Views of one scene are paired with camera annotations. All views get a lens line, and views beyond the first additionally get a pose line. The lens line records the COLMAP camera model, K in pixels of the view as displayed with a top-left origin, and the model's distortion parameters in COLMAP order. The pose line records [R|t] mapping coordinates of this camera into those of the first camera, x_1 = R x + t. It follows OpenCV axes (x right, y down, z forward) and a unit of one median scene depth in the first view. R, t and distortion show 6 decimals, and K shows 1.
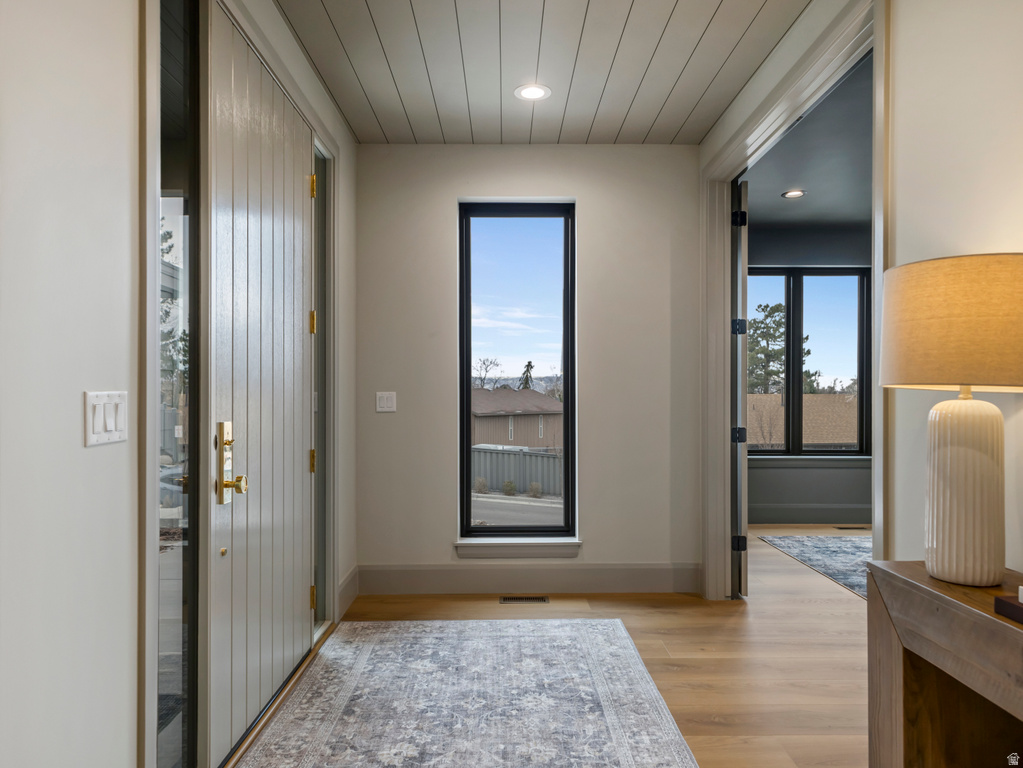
lens RADIAL K [[702.5, 0, 512.5], [0, 702.5, 387.6], [0, 0, 1]] dist [-0.004223, 0.000078]
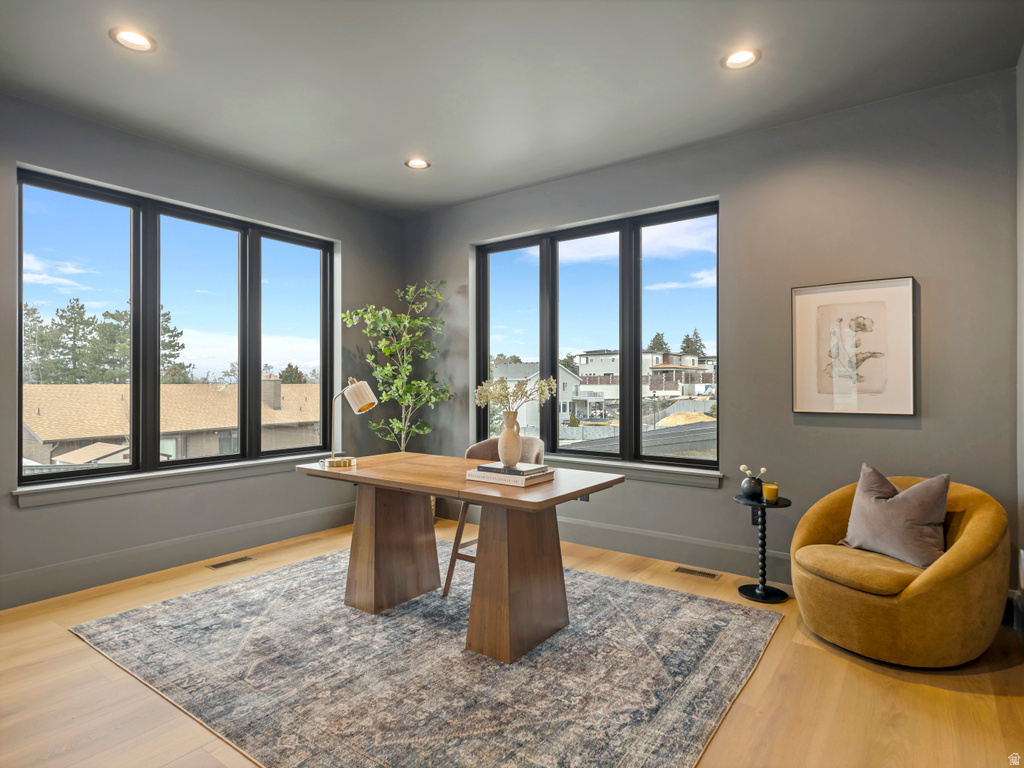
lens RADIAL K [[555.4, 0, 514.6], [0, 555.4, 381.0], [0, 0, 1]] dist [0.003981, 0.000730]
pose [[0.594093, -0.001871, 0.804394, 0.205898], [-0.001288, 0.999994, 0.003277, 0.005364], [-0.804395, -0.002983, 0.594087, 0.448331]]
